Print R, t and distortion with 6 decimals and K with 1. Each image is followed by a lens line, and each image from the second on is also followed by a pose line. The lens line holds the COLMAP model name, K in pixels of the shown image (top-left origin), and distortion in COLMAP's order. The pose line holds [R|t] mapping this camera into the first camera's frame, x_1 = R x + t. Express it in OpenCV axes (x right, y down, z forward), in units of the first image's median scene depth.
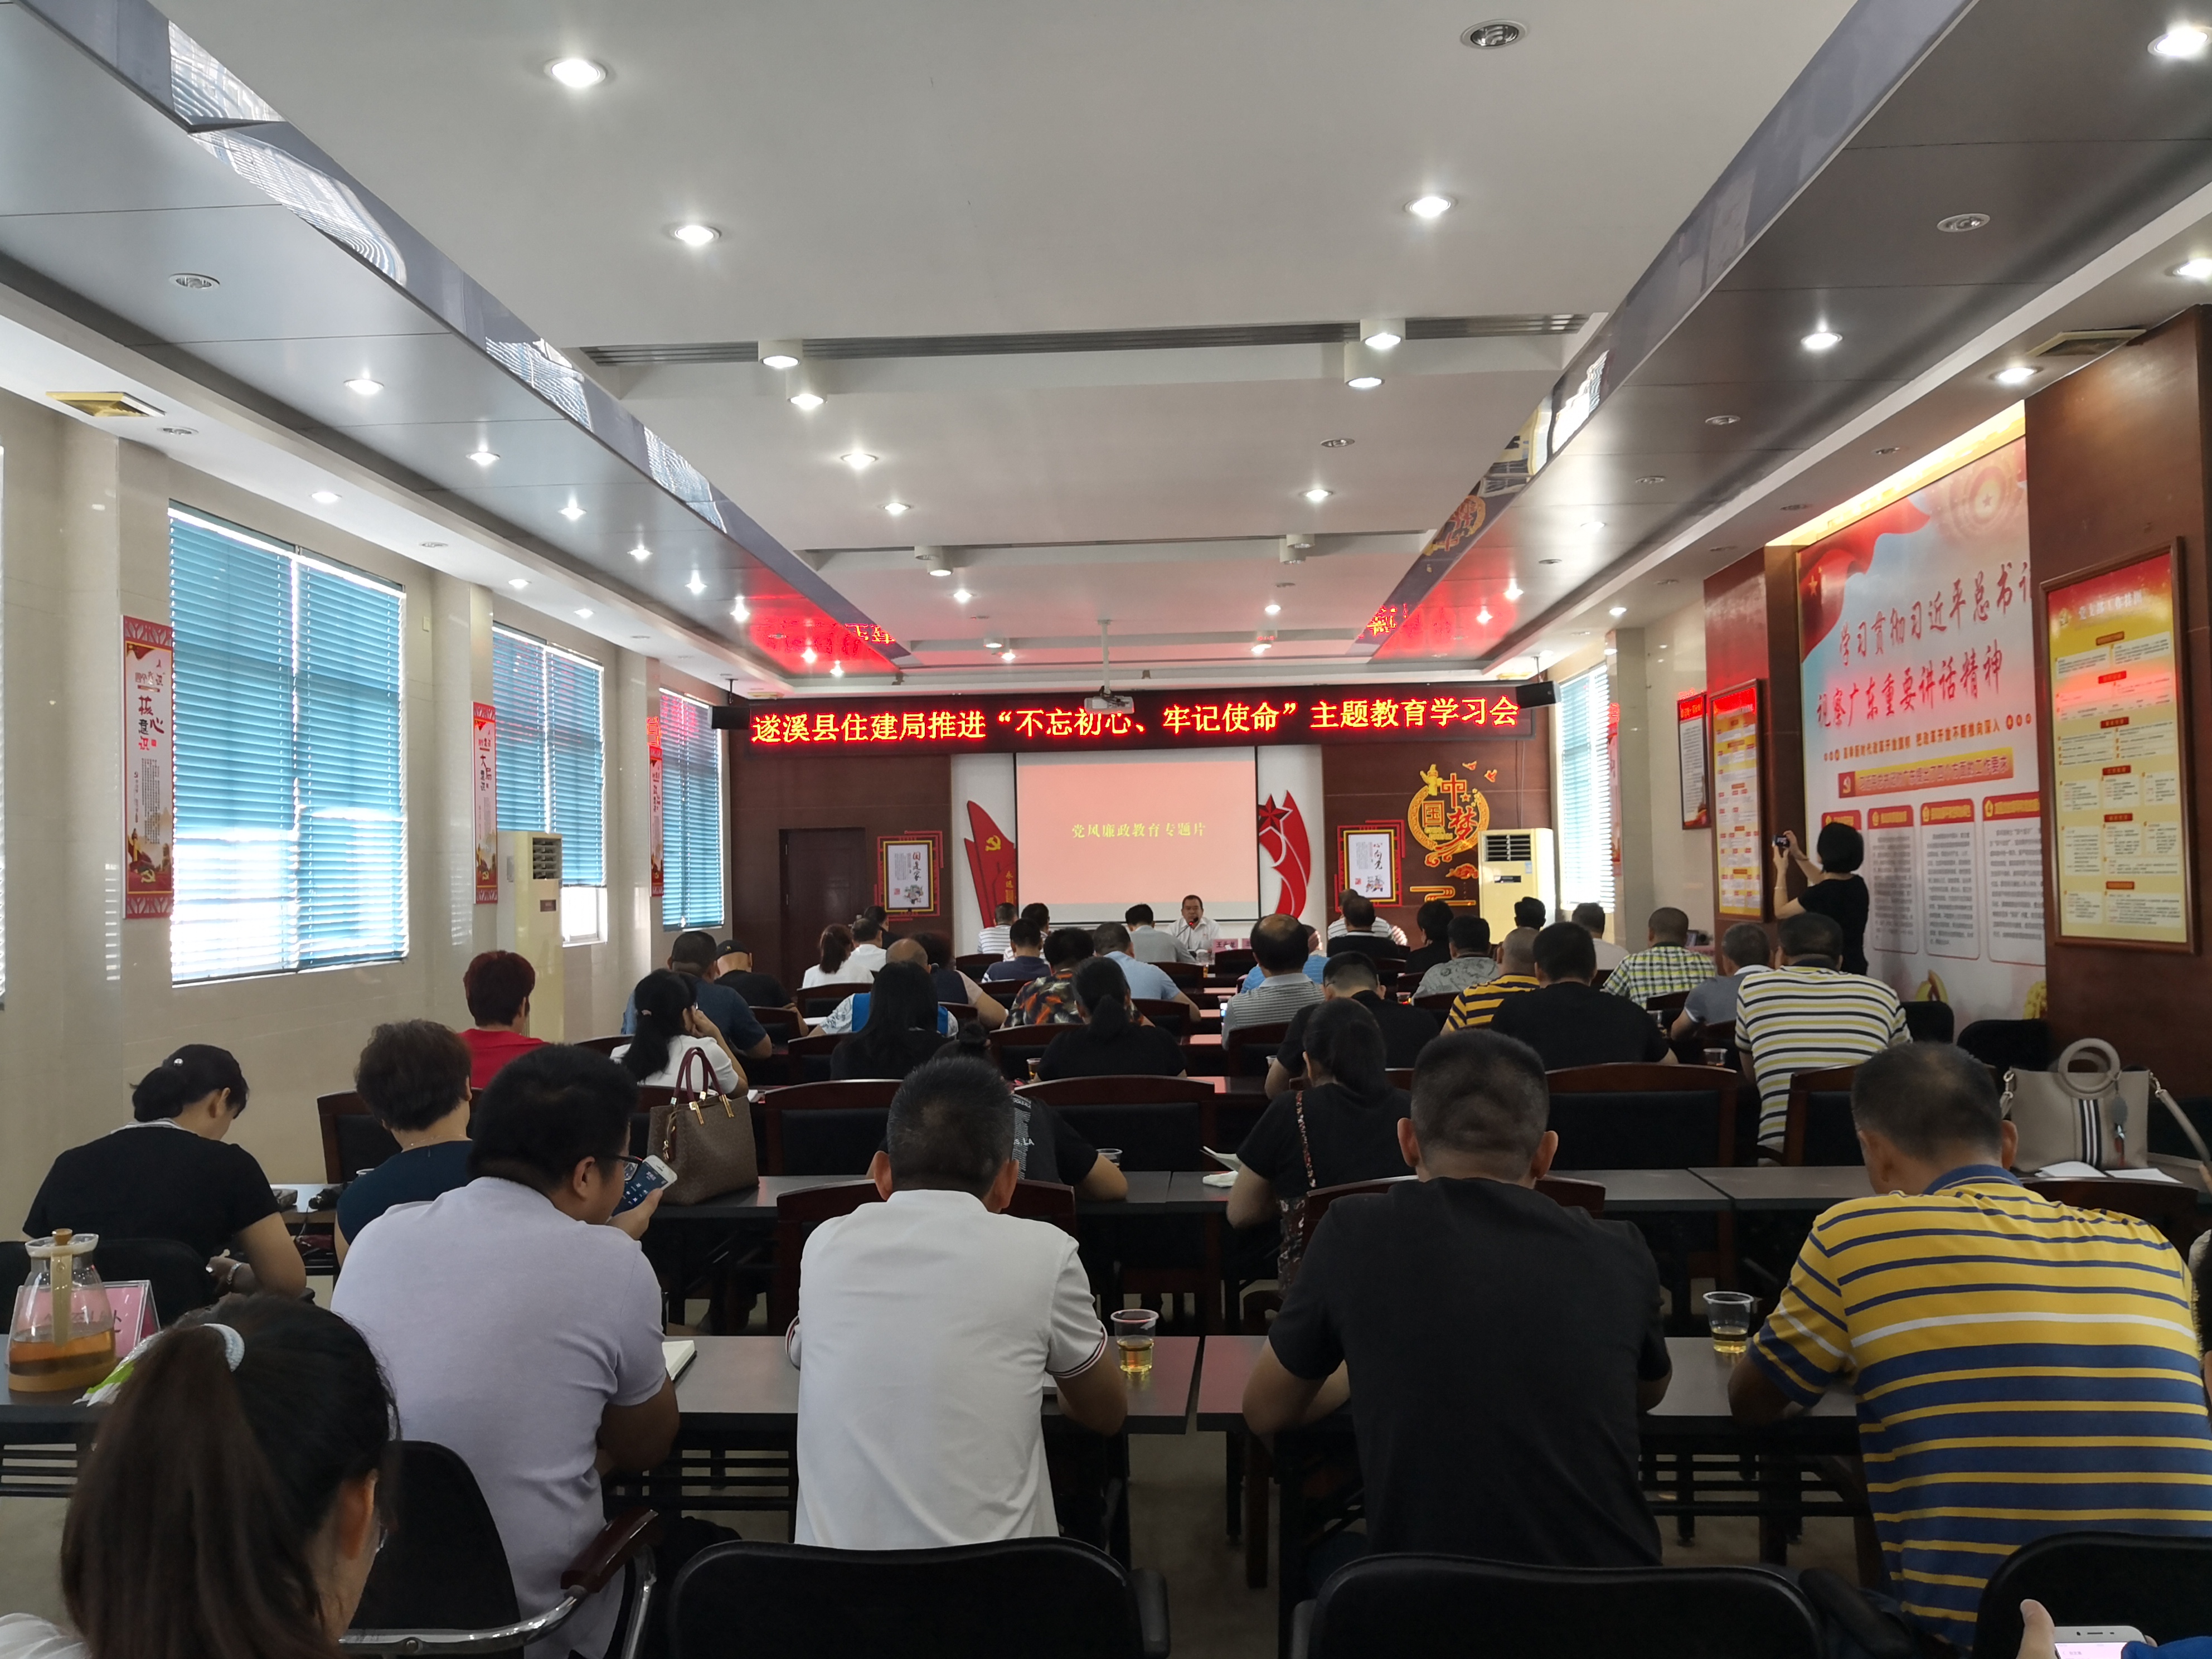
lens RADIAL K [[1799.8, 0, 1100.9], [0, 1799.8, 804.7], [0, 0, 1]] dist [0.115923, -0.156123]
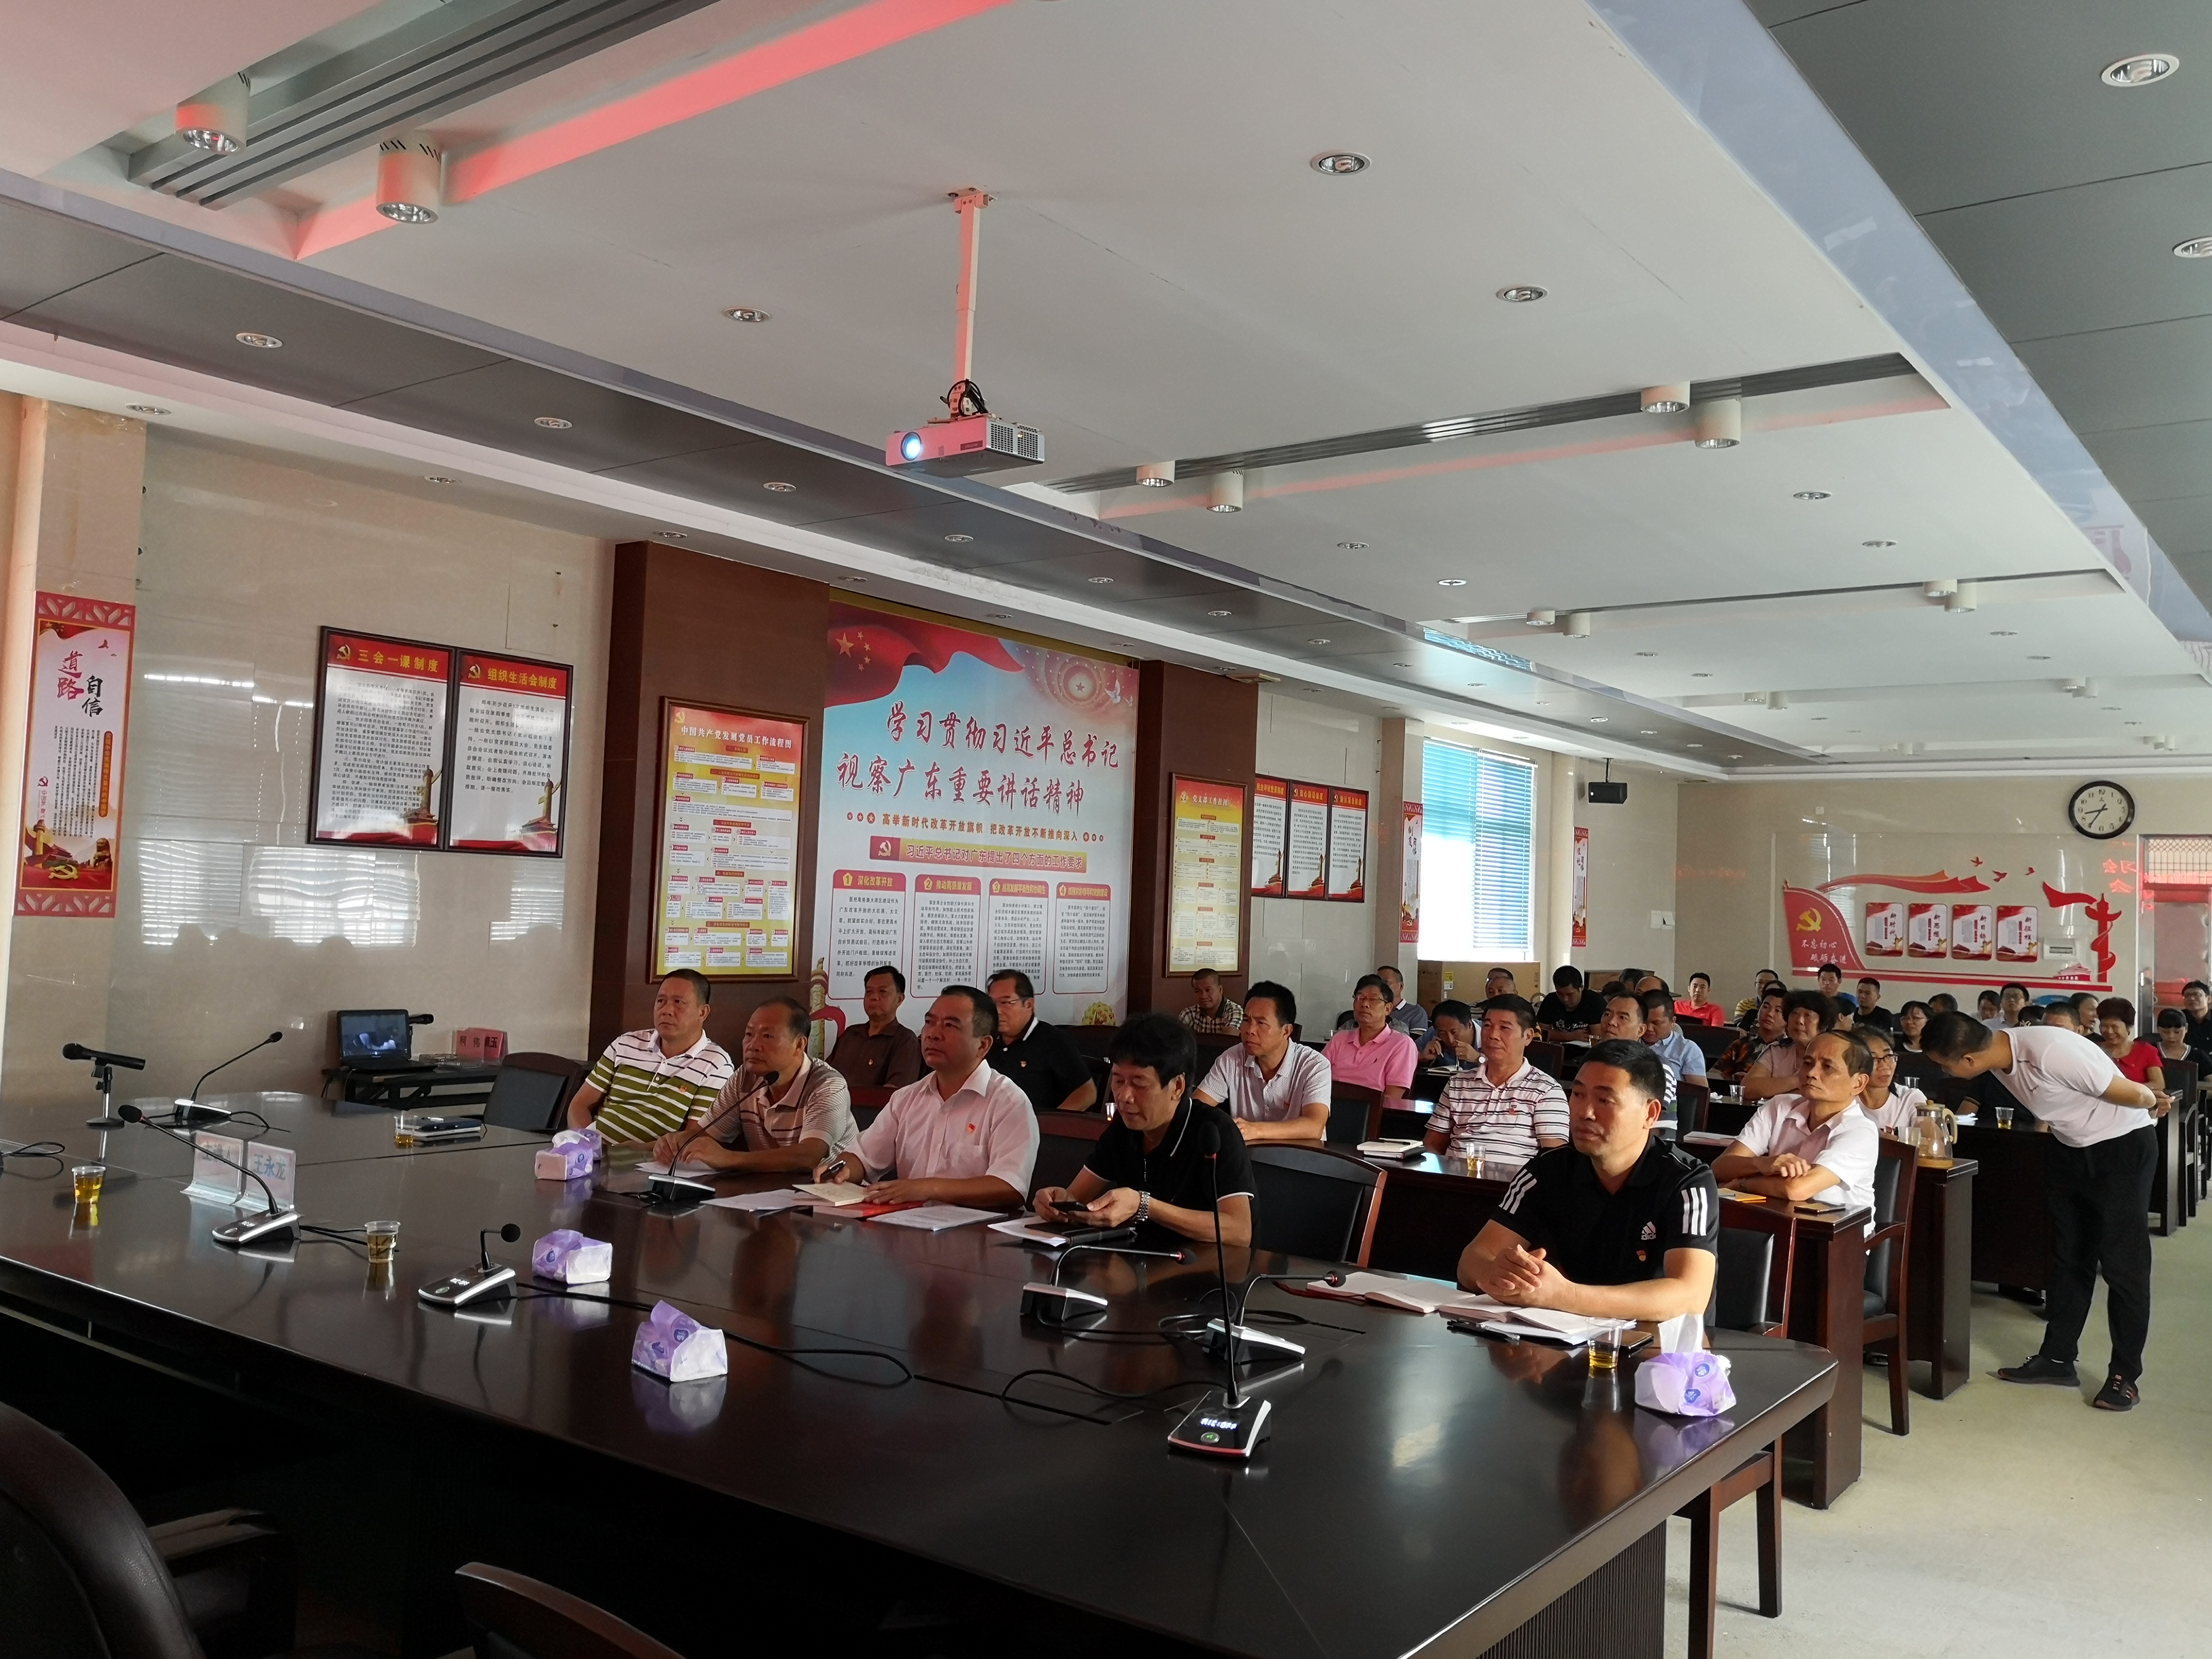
lens RADIAL K [[1775.9, 0, 1106.0], [0, 1775.9, 829.5], [0, 0, 1]] dist [0.079534, -0.154694]
pose [[-0.822367, 0.022540, 0.568511, -0.165193], [-0.038533, 0.994714, -0.095178, 0.040471], [-0.567651, -0.100177, -0.817152, 0.986307]]
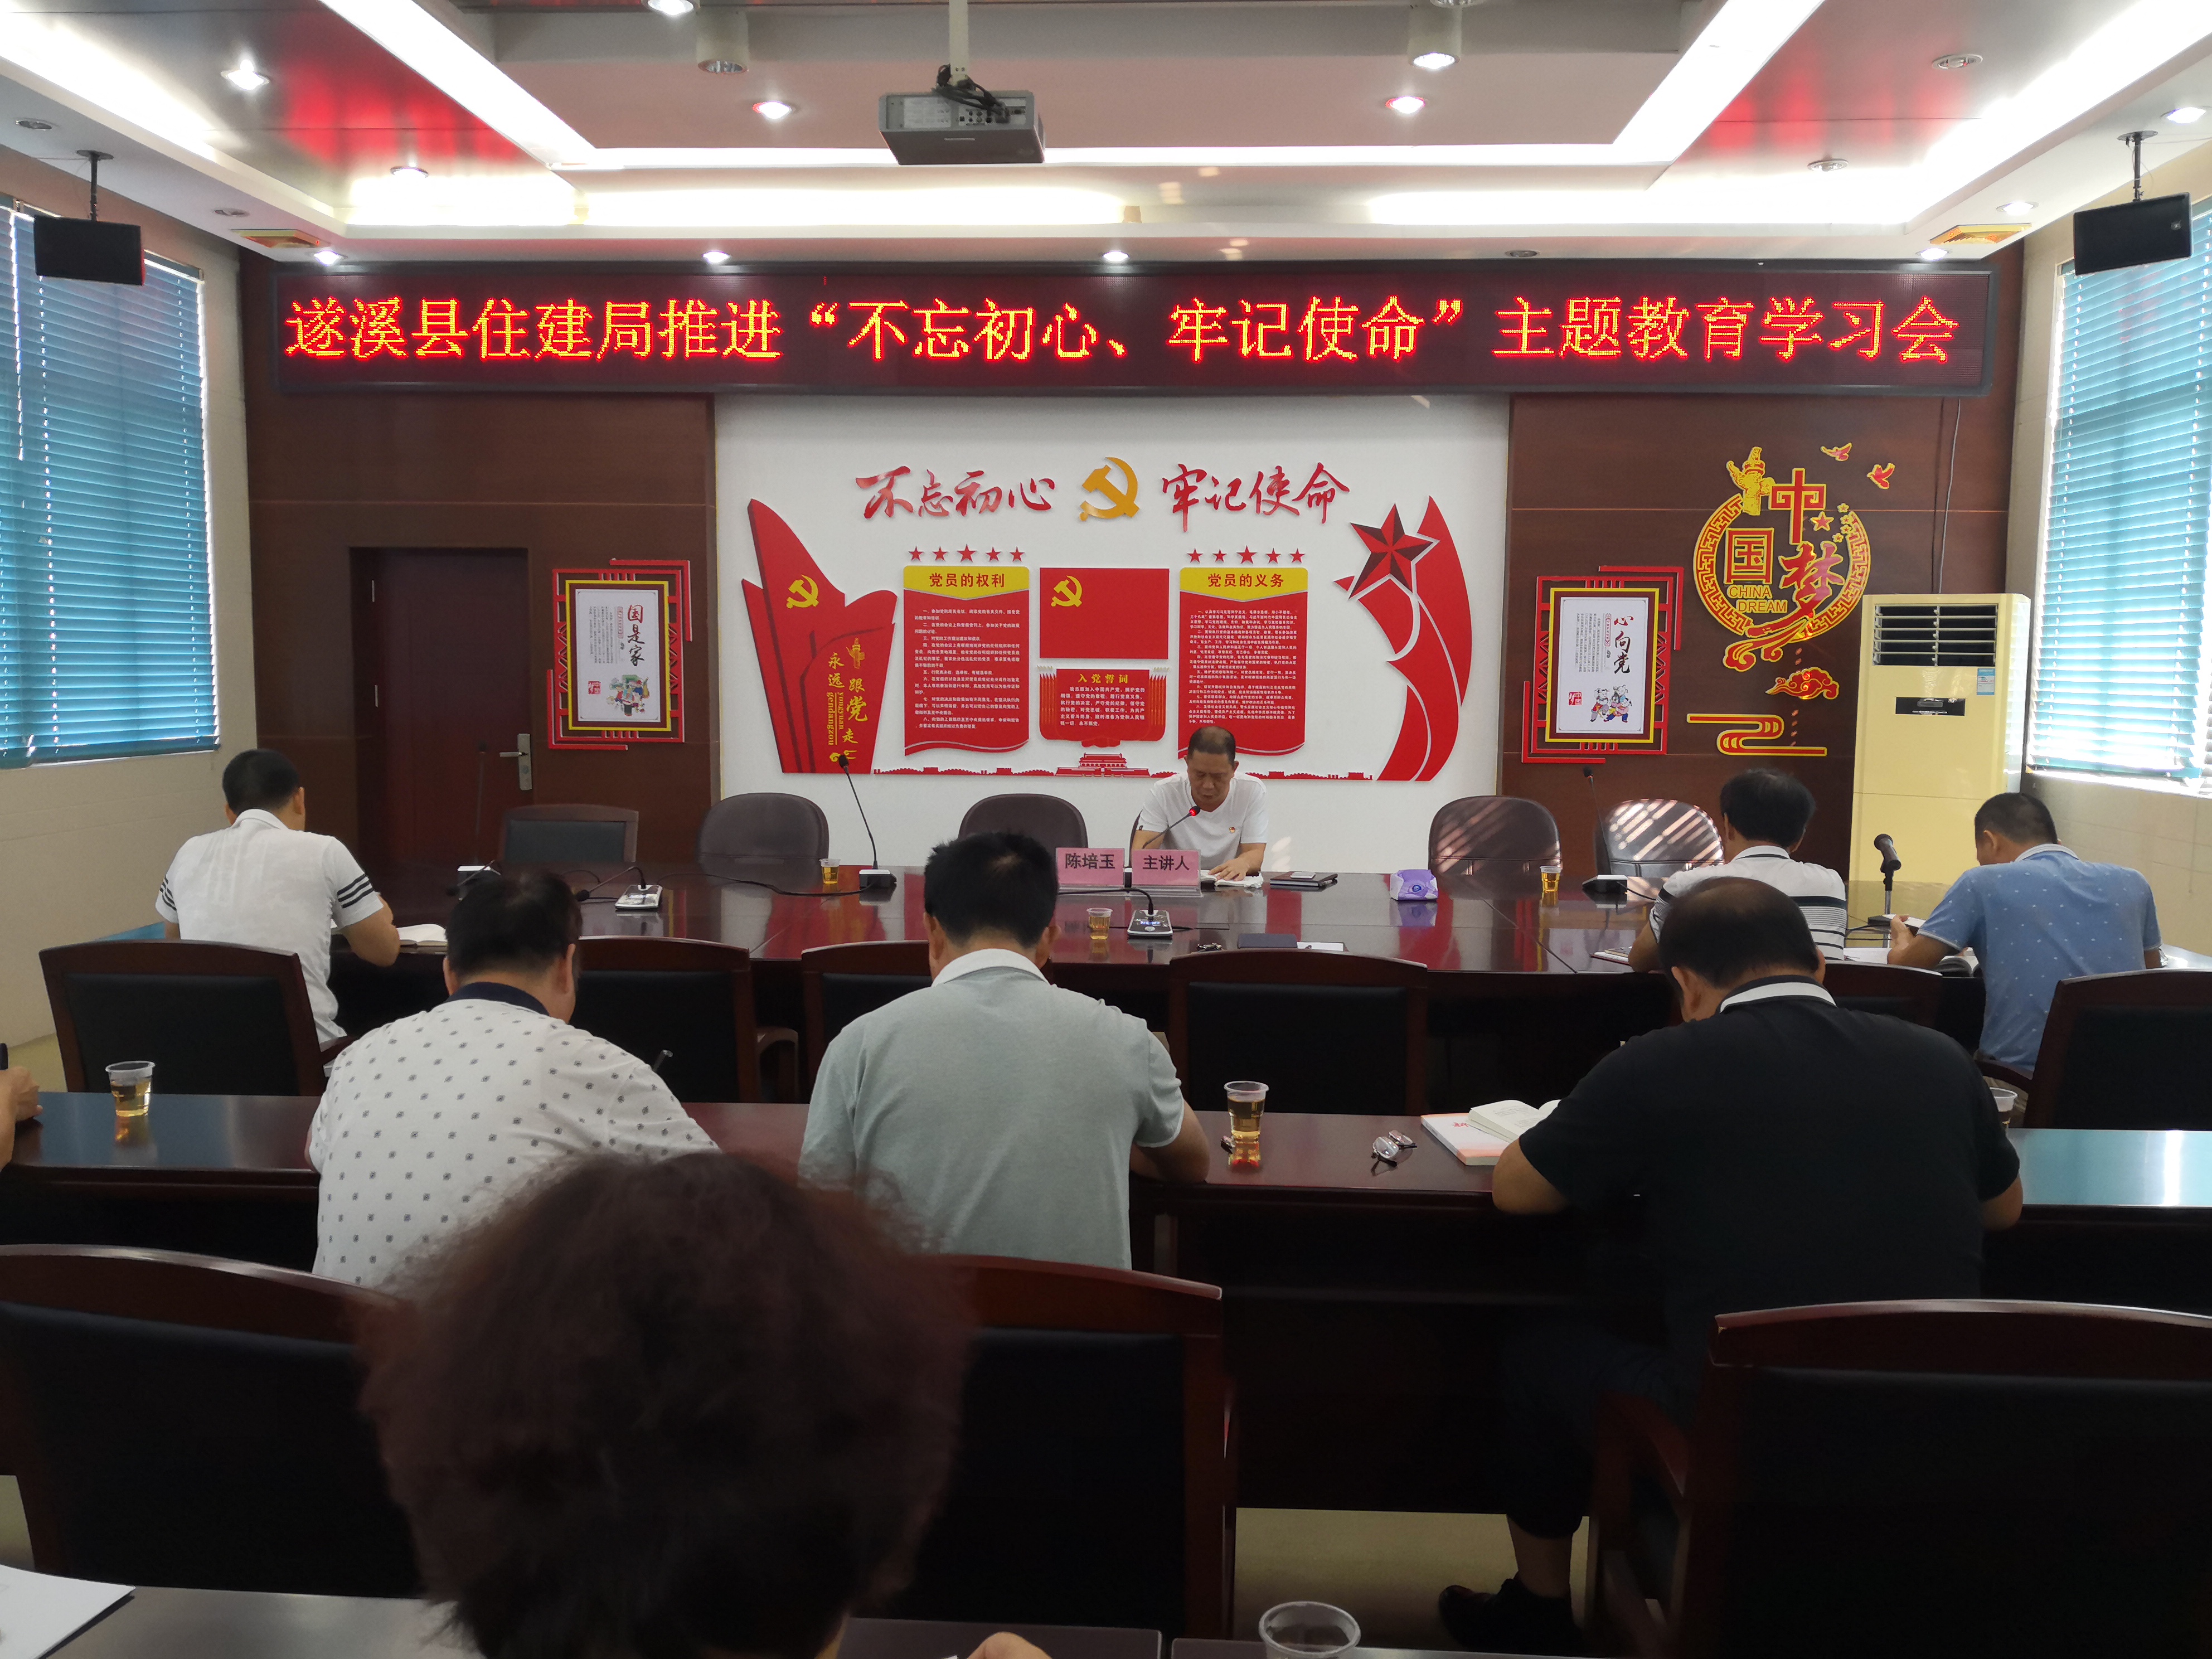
lens RADIAL K [[1739.7, 0, 1127.5], [0, 1739.7, 812.8], [0, 0, 1]] dist [0.087279, -0.217167]
pose [[0.999475, 0.032234, -0.003268, 0.029909], [-0.031538, 0.991045, 0.129747, 0.016910], [0.007421, -0.129576, 0.991542, 0.549317]]
